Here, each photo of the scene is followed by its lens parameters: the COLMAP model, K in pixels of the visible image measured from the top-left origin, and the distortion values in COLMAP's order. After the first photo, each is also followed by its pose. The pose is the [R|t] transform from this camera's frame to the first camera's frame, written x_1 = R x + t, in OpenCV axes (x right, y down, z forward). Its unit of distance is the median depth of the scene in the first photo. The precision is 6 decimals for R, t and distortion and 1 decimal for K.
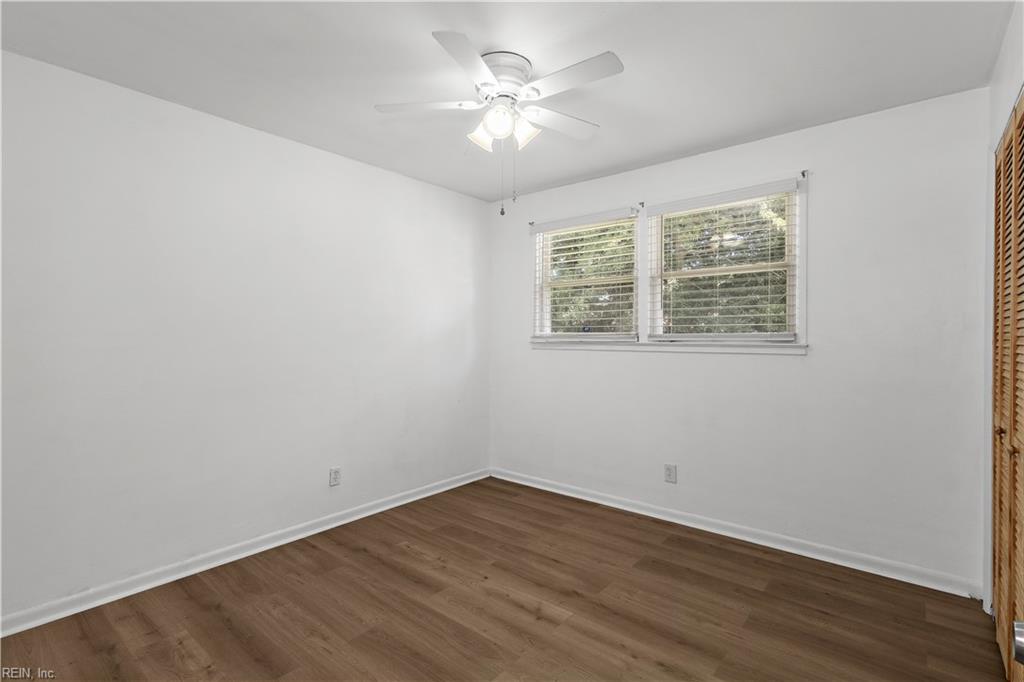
lens RADIAL K [[488.1, 0, 507.9], [0, 488.1, 334.1], [0, 0, 1]] dist [0.001880, 0.000381]
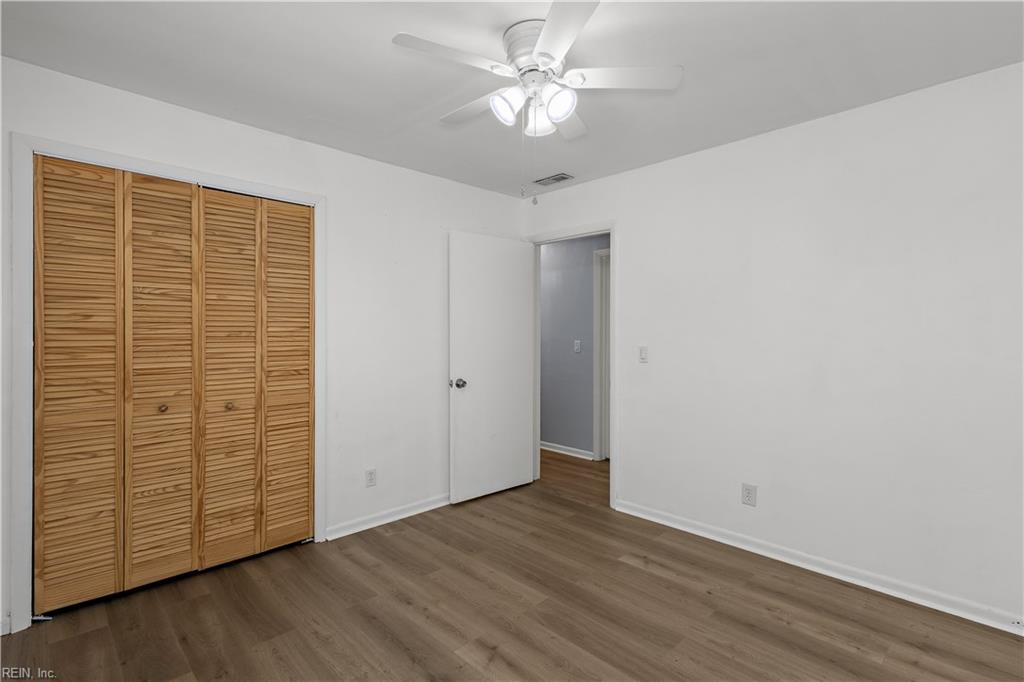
lens RADIAL K [[488.1, 0, 507.9], [0, 488.1, 334.1], [0, 0, 1]] dist [0.001880, 0.000381]
pose [[-0.993933, -0.003112, 0.109945, -0.063111], [-0.003249, 0.999994, -0.001070, -0.006953], [-0.109941, -0.001420, -0.993937, 1.980611]]
